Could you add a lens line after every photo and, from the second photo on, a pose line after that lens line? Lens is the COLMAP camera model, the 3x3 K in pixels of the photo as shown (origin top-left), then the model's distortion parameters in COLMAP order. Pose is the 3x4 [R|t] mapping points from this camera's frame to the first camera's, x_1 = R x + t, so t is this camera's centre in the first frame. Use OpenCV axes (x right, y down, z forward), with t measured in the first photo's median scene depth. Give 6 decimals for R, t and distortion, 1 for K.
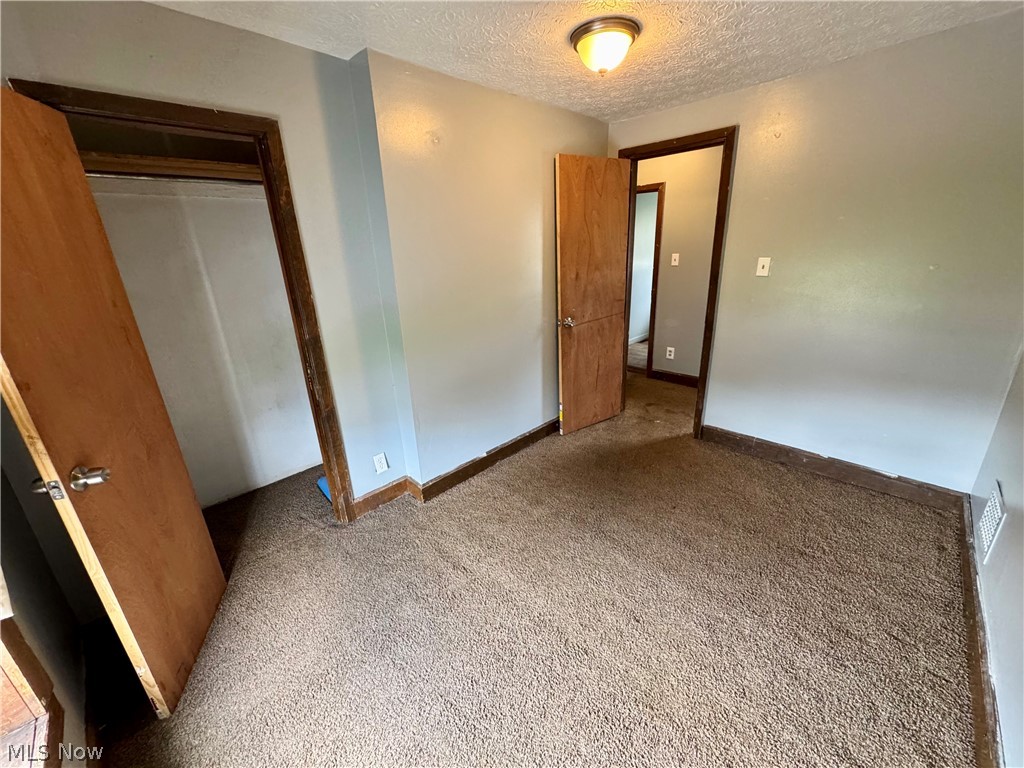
lens RADIAL K [[408.2, 0, 512.0], [0, 408.2, 384.0], [0, 0, 1]] dist [-0.002316, 0.000090]
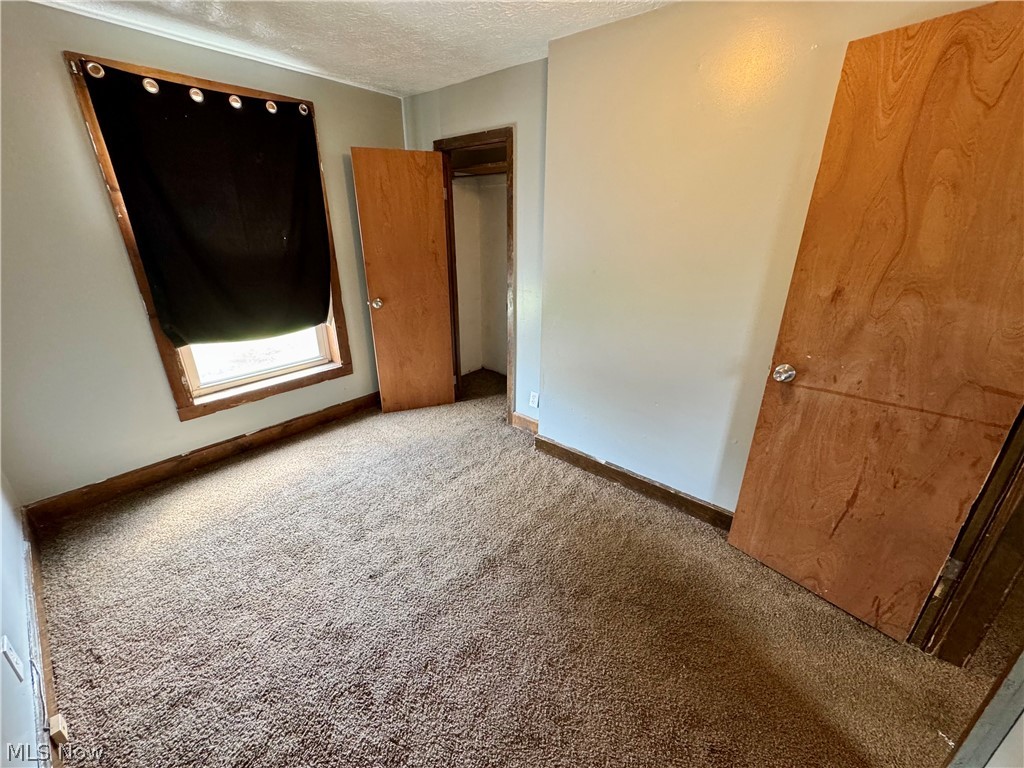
lens RADIAL K [[408.2, 0, 512.0], [0, 408.2, 384.0], [0, 0, 1]] dist [-0.002316, 0.000090]
pose [[0.059817, 0.402029, -0.913671, 0.612040], [-0.333688, 0.870707, 0.361278, -0.211040], [0.940784, 0.283270, 0.186236, 0.550678]]
